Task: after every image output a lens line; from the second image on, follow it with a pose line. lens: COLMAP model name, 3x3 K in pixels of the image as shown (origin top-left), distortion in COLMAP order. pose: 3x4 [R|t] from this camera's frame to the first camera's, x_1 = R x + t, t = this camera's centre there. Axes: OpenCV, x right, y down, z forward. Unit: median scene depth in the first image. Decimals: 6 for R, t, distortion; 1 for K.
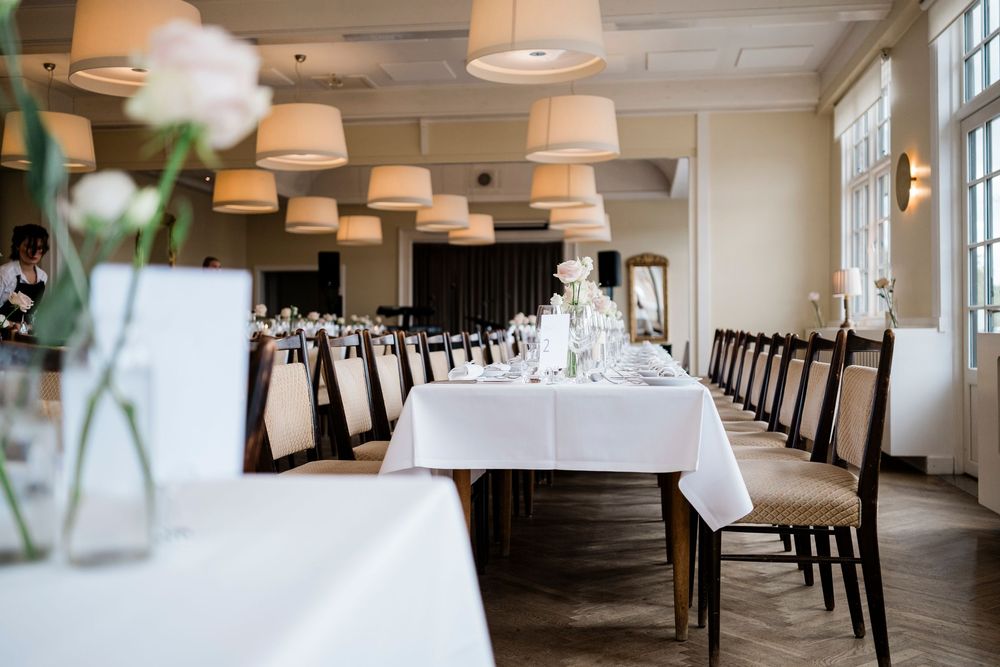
lens RADIAL K [[989.8, 0, 500.0], [0, 989.8, 333.5], [0, 0, 1]] dist [0.007179, -0.023699]
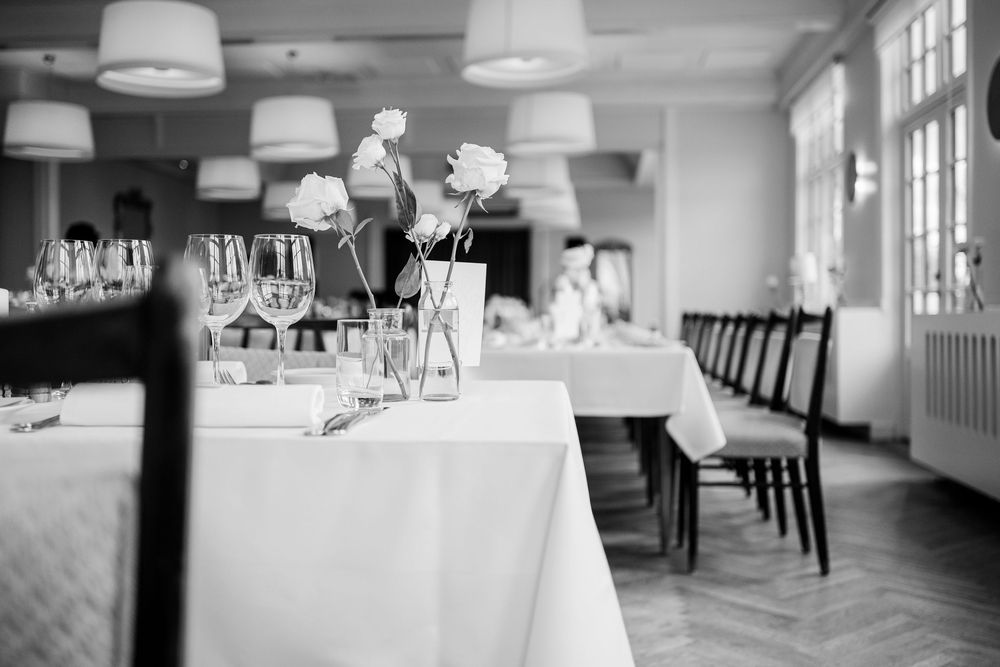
lens RADIAL K [[1017.6, 0, 500.0], [0, 1017.6, 333.5], [0, 0, 1]] dist [-0.005975, 0.009630]
pose [[0.998961, -0.000271, 0.045573, -0.041901], [-0.000324, 0.999915, 0.013056, 0.006736], [-0.045572, -0.013057, 0.998876, -0.133913]]
